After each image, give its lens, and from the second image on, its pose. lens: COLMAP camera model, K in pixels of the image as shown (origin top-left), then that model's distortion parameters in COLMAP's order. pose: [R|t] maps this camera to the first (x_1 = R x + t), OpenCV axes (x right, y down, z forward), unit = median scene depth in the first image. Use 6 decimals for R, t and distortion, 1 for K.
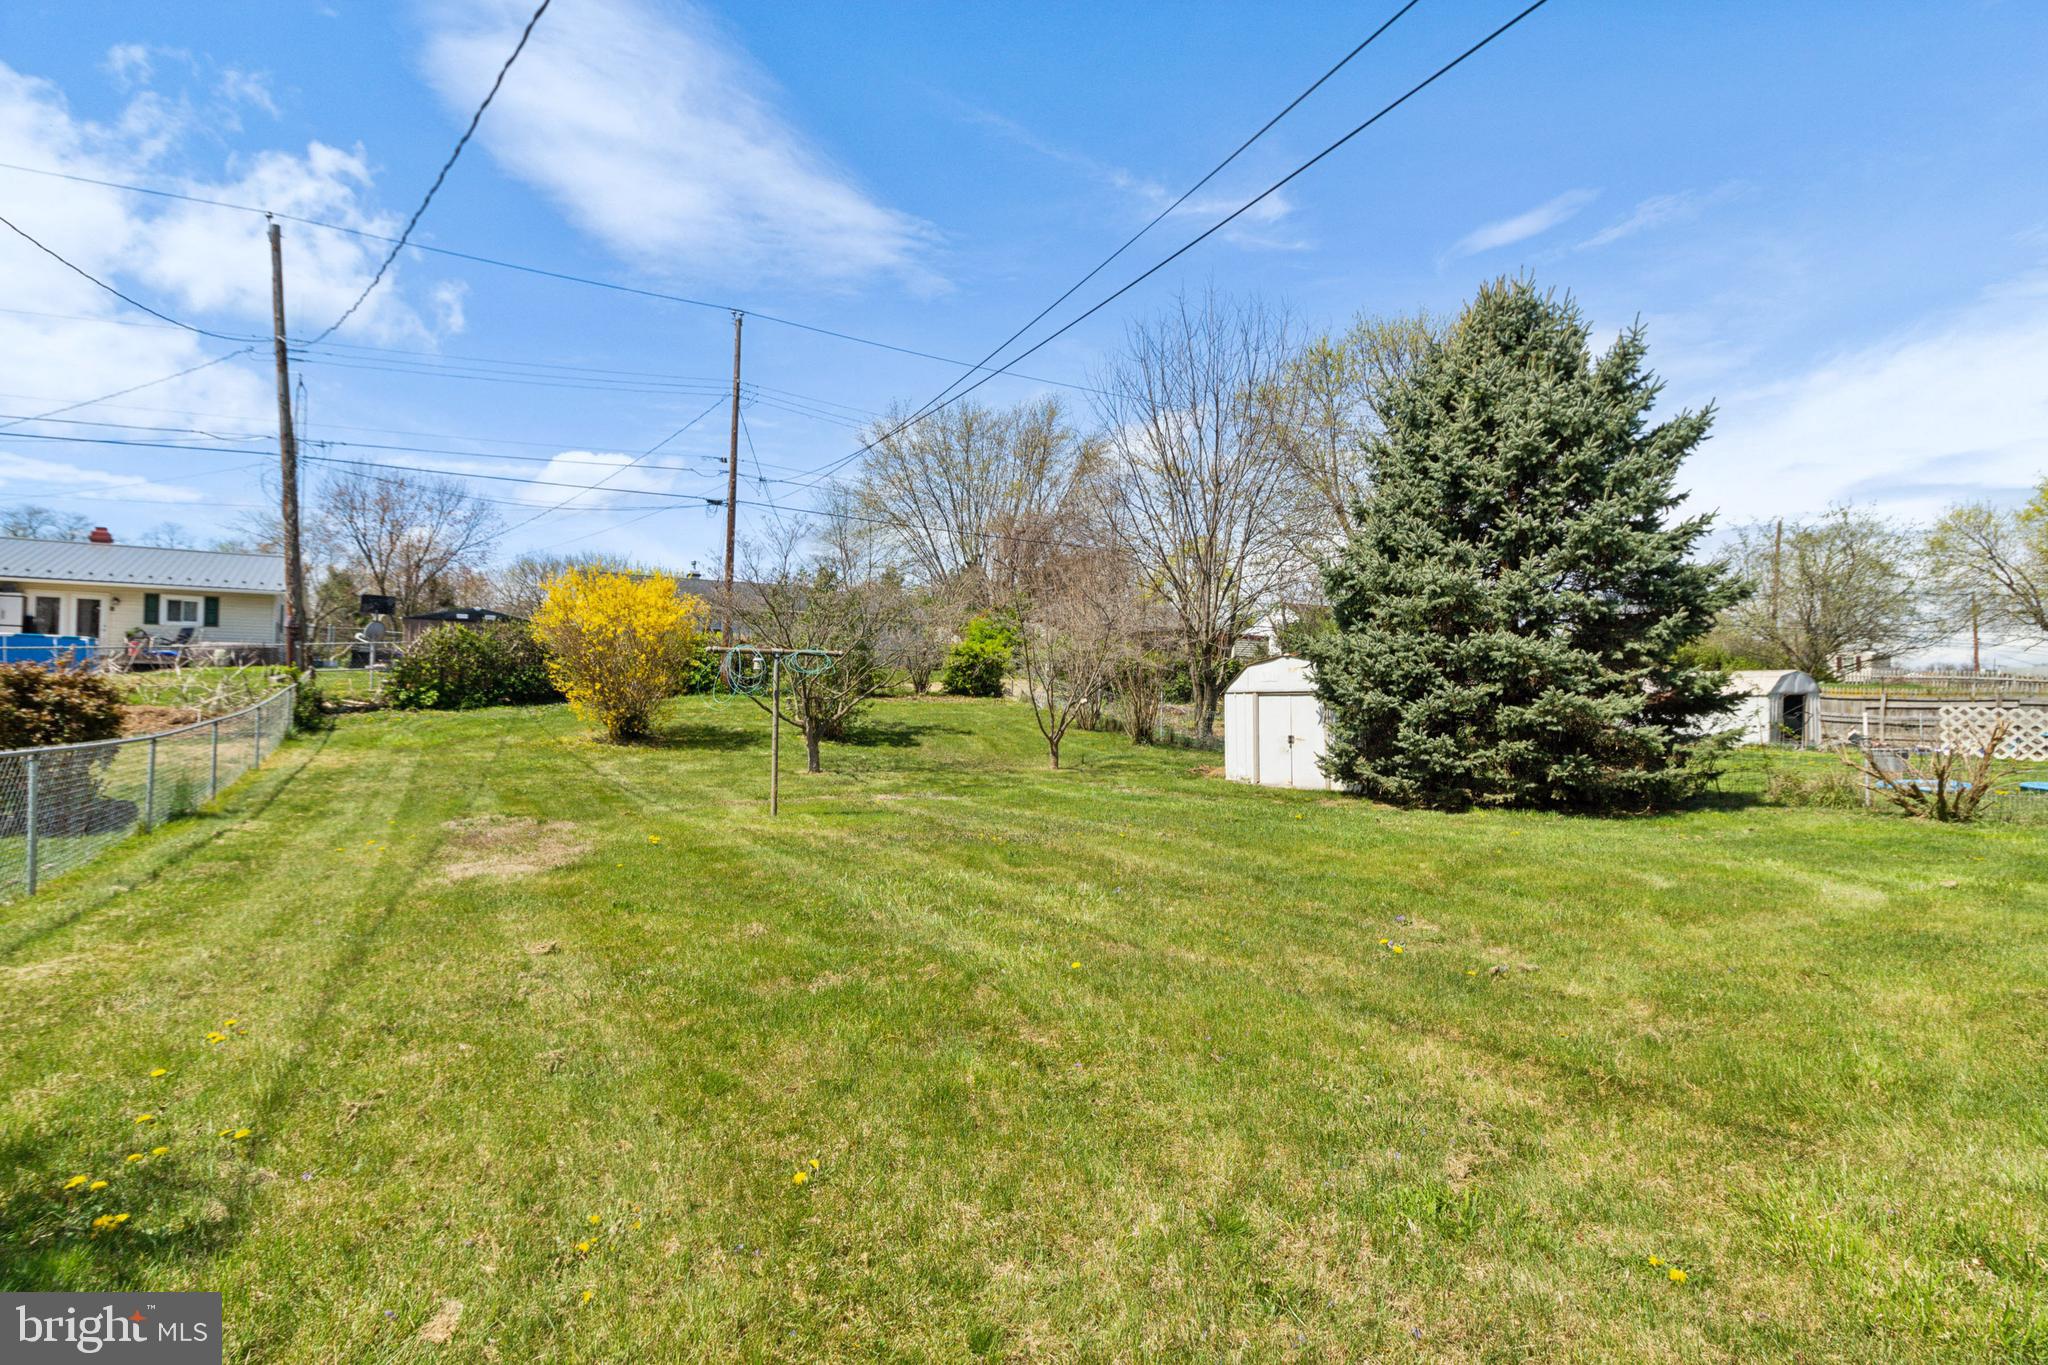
lens RADIAL K [[960.5, 0, 1027.6], [0, 960.5, 661.2], [0, 0, 1]] dist [0.002096, -0.000427]
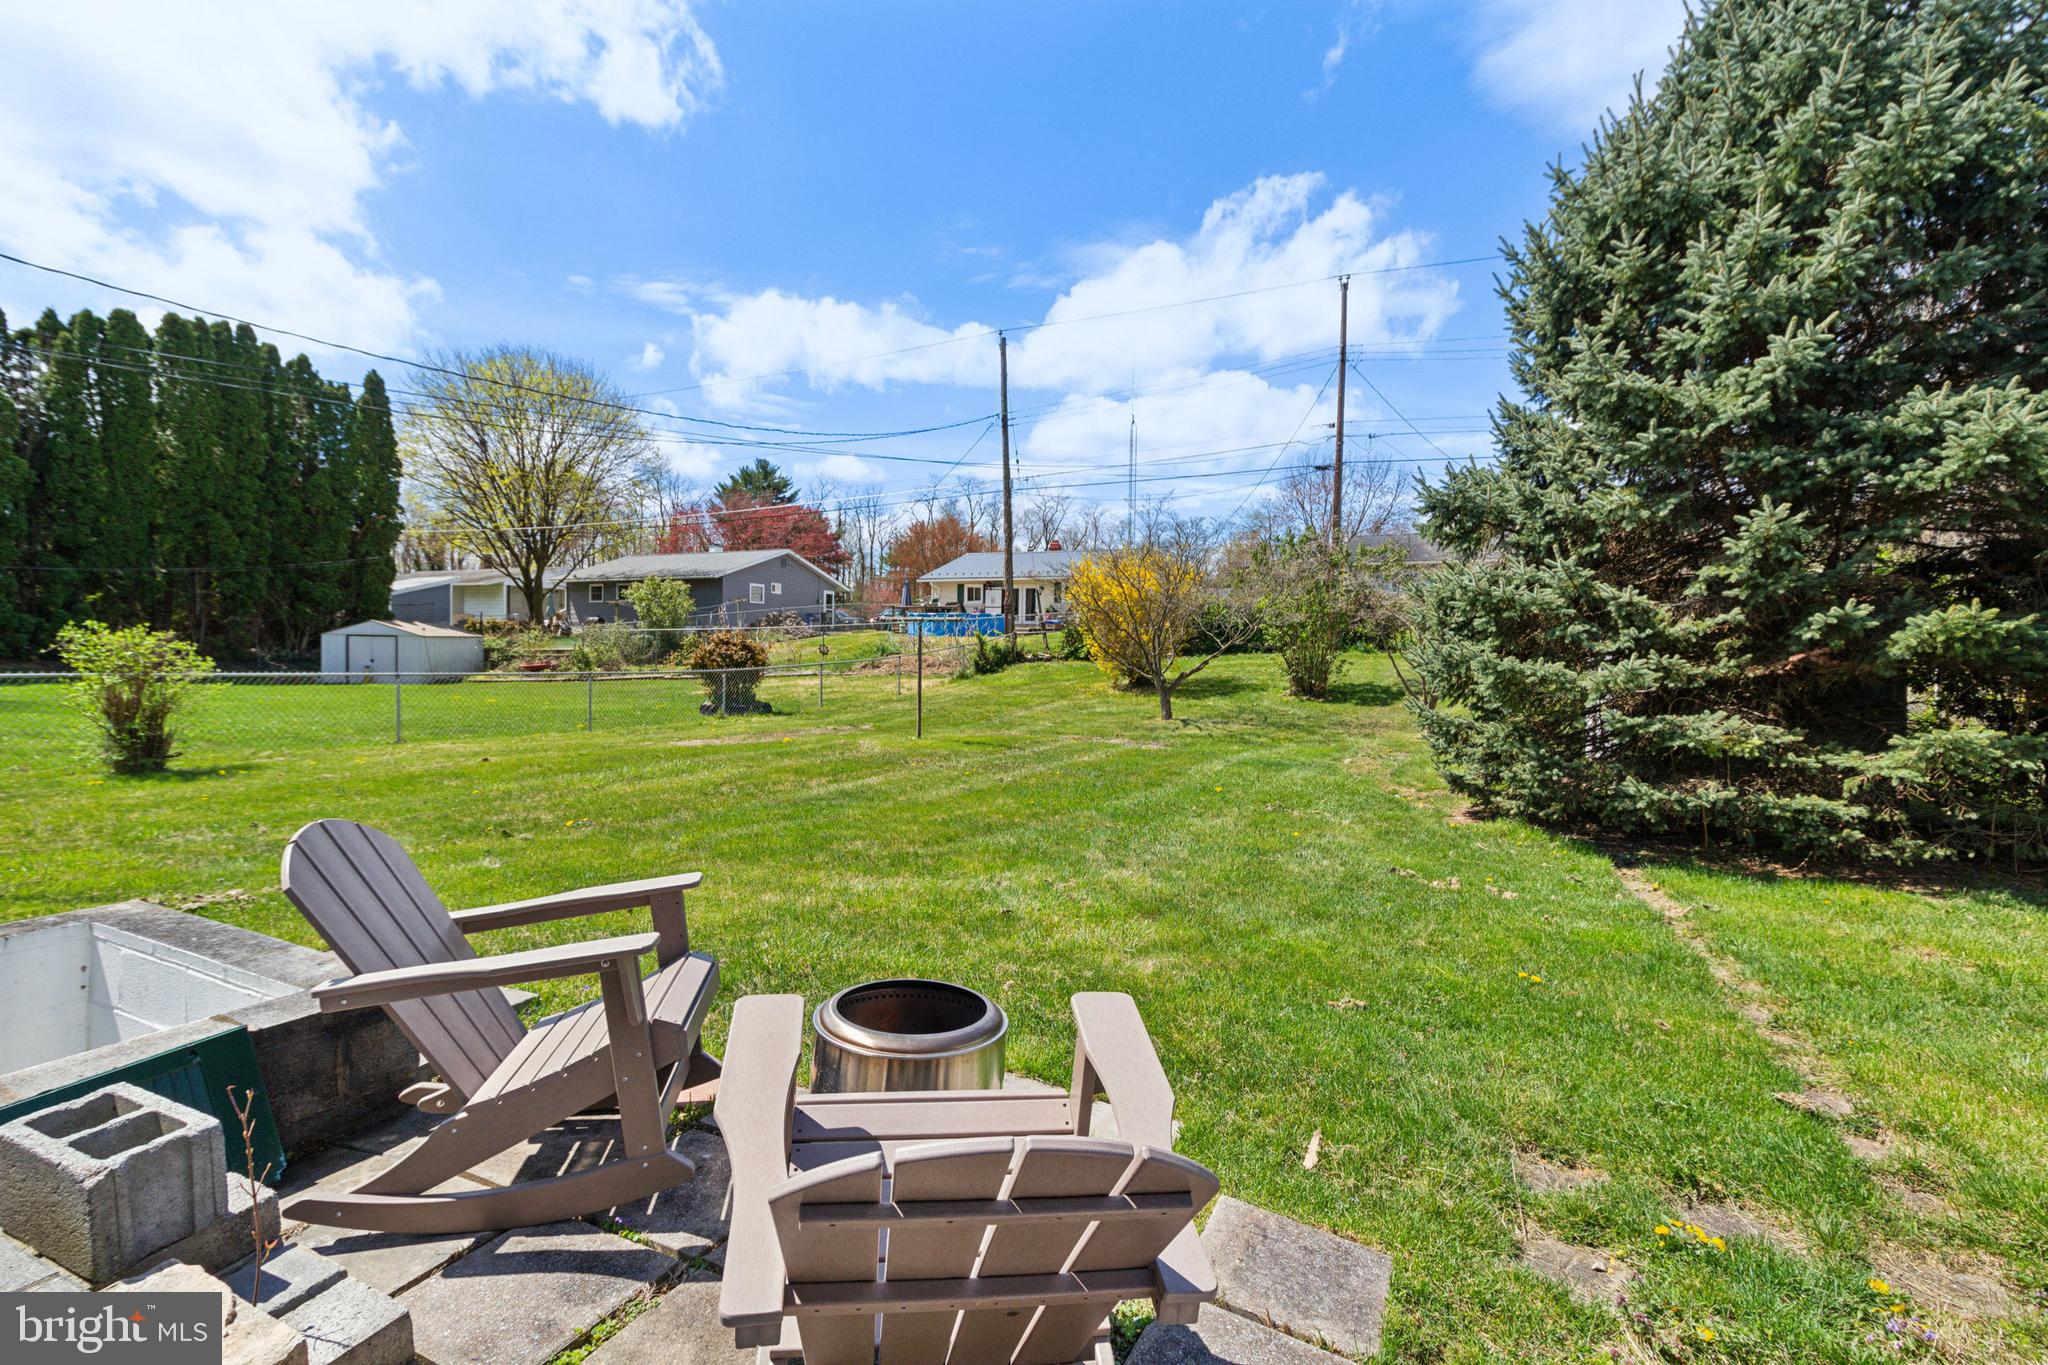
lens RADIAL K [[960.5, 0, 1027.6], [0, 960.5, 661.2], [0, 0, 1]] dist [0.002096, -0.000427]
pose [[0.515796, 0.012366, -0.856622, 0.503730], [0.021747, 0.999385, 0.027522, 0.010832], [0.856435, -0.032824, 0.515210, 0.225927]]
